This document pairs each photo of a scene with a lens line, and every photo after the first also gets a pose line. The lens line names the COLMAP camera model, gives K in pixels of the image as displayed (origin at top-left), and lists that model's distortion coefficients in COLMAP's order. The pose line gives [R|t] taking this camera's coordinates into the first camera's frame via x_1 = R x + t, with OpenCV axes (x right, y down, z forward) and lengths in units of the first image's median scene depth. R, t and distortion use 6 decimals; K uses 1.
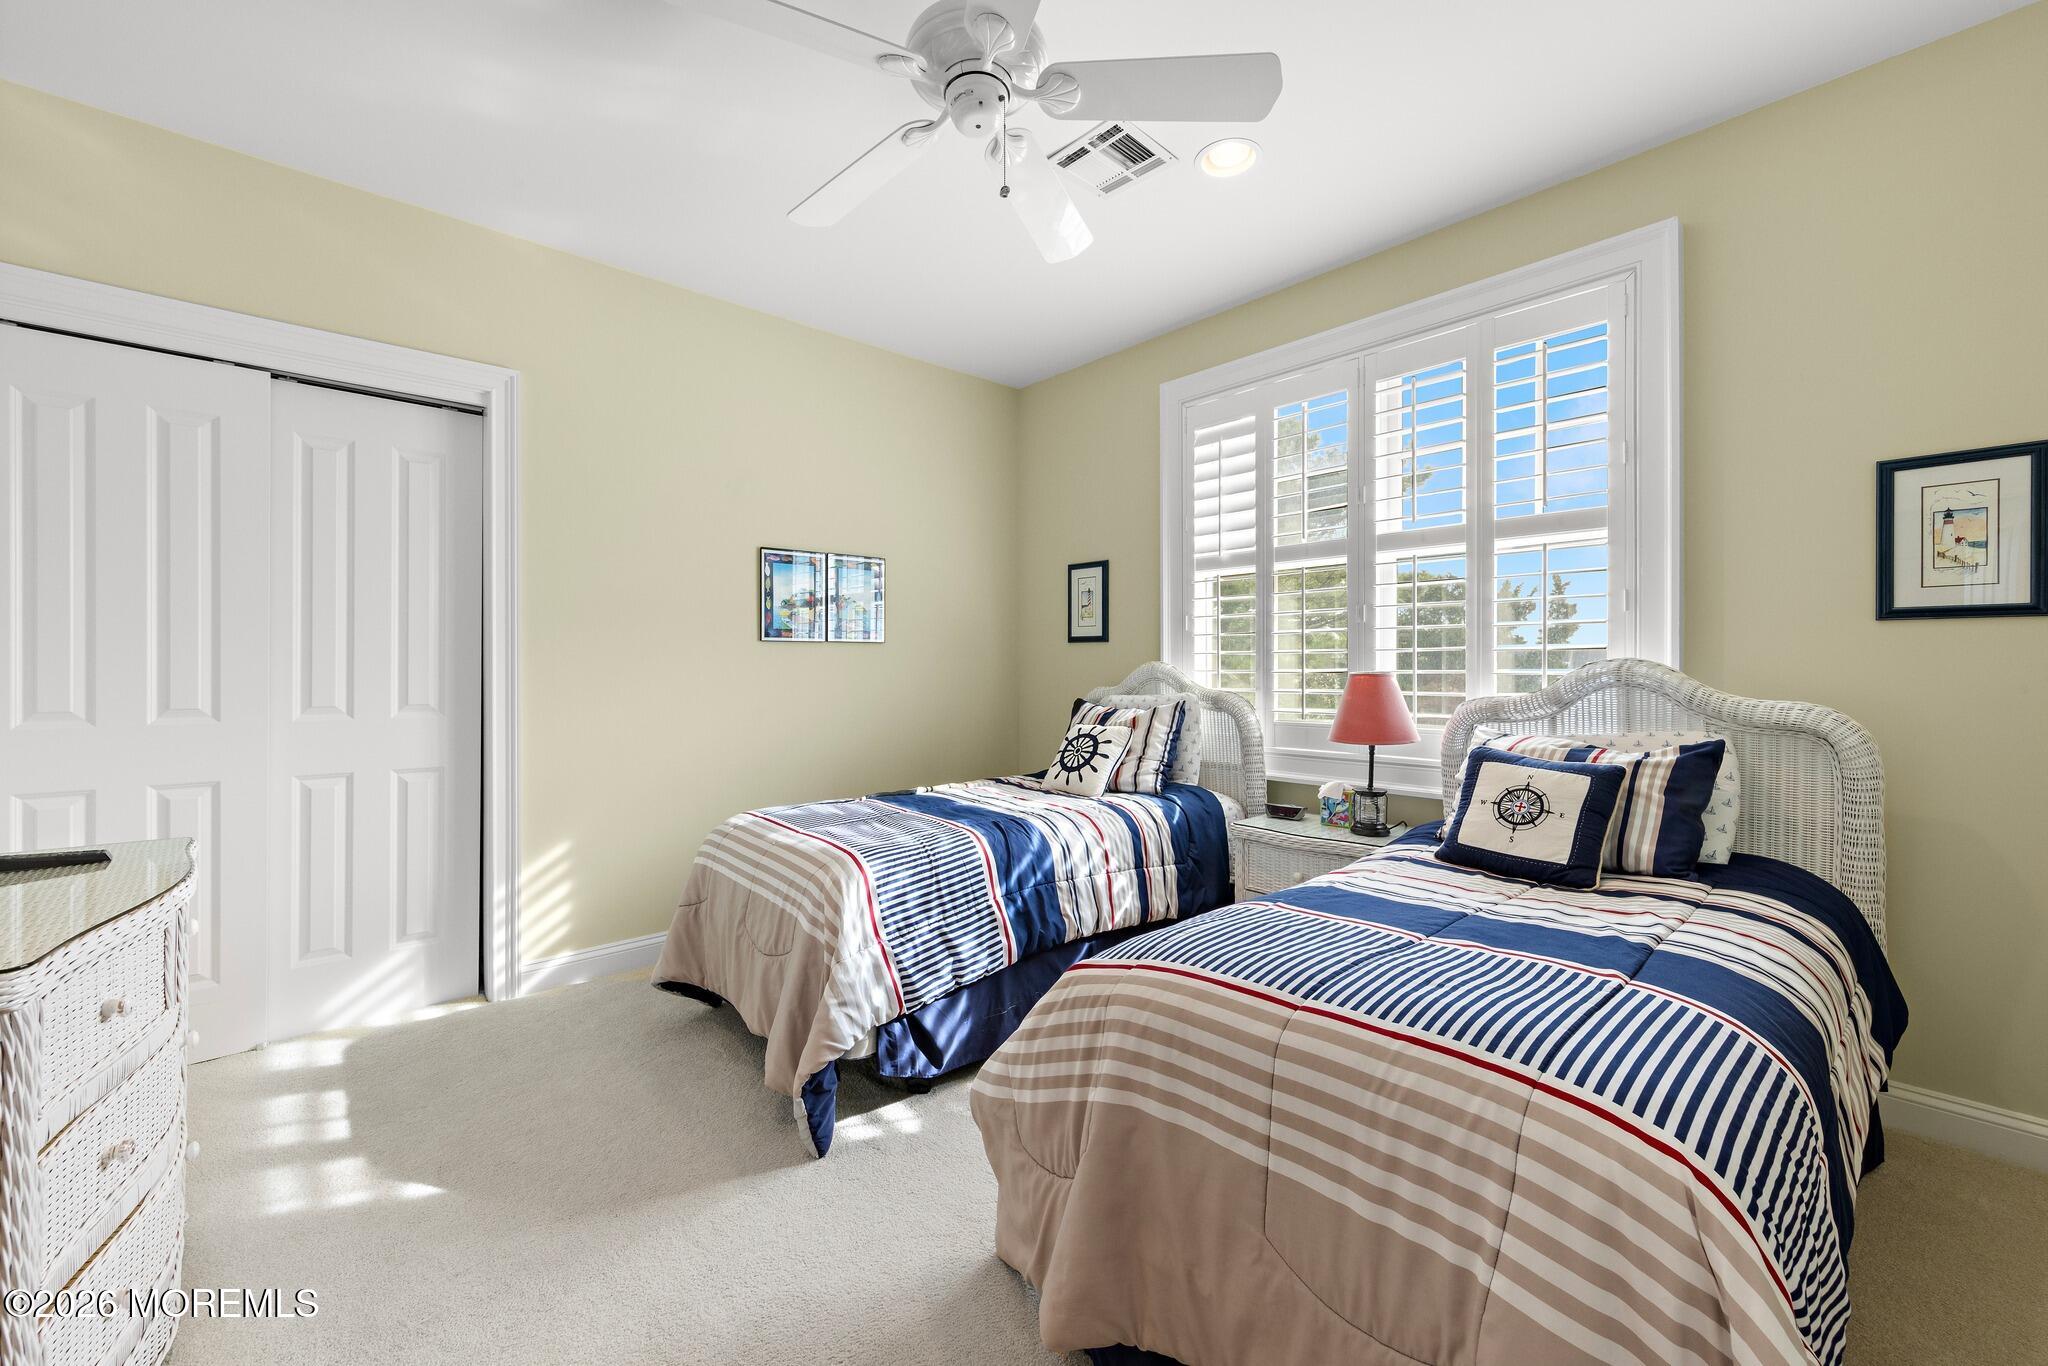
lens RADIAL K [[817.9, 0, 1032.2], [0, 817.9, 665.7], [0, 0, 1]] dist [-0.000350, -0.000066]
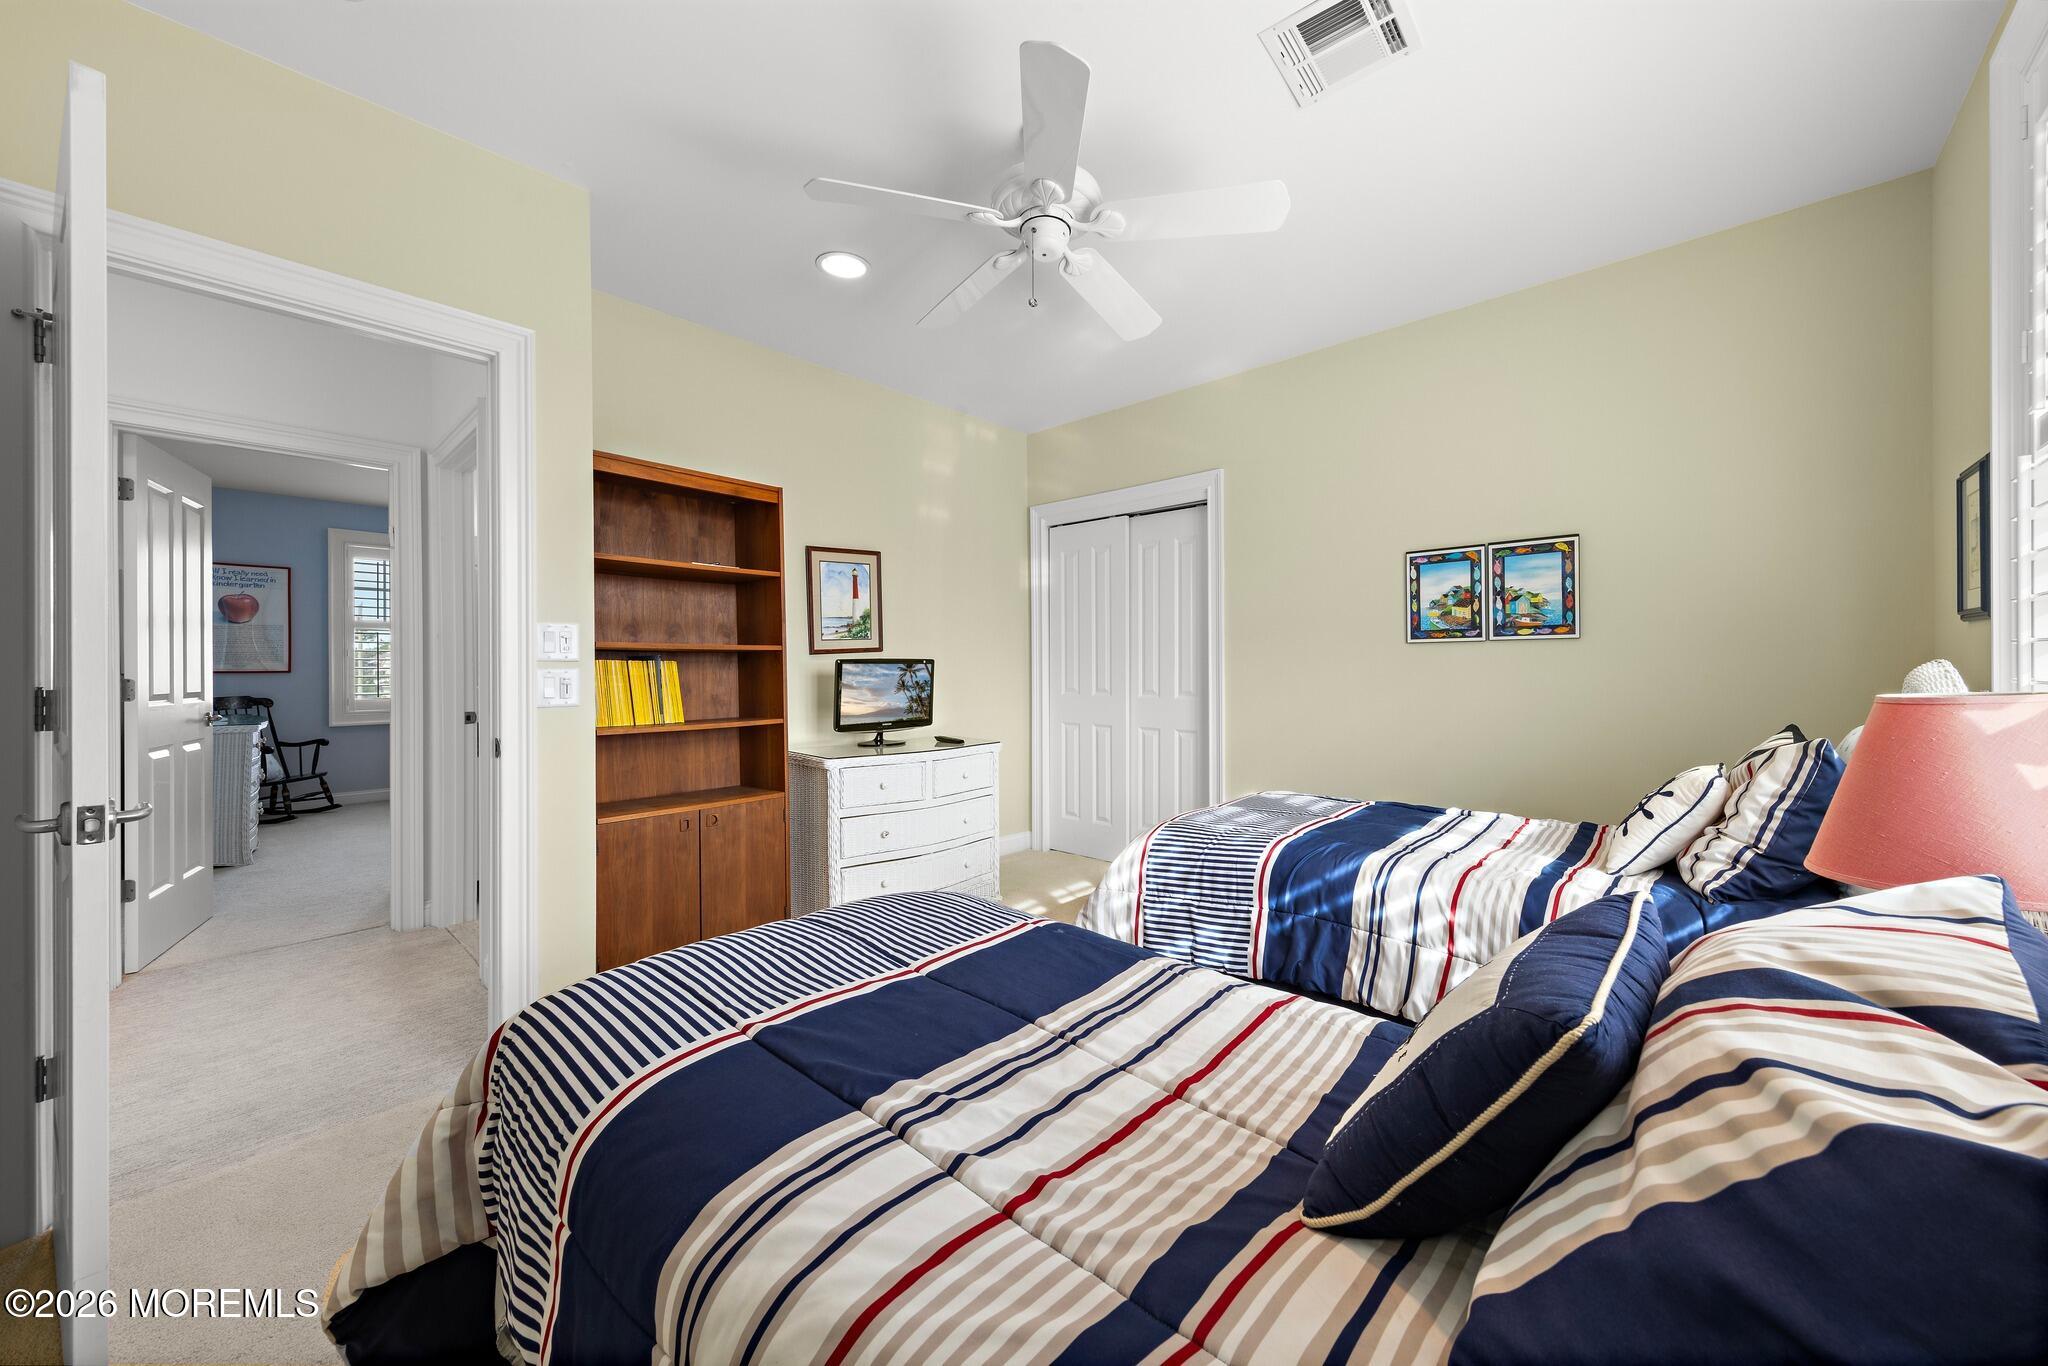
lens RADIAL K [[732.0, 0, 1060.3], [0, 732.0, 676.4], [0, 0, 1]] dist [-0.015864, 0.000013]
pose [[0.108762, 0.009879, -0.994019, 0.692628], [0.004889, 0.999933, 0.010472, 0.000425], [0.994056, -0.005999, 0.108707, 0.592197]]
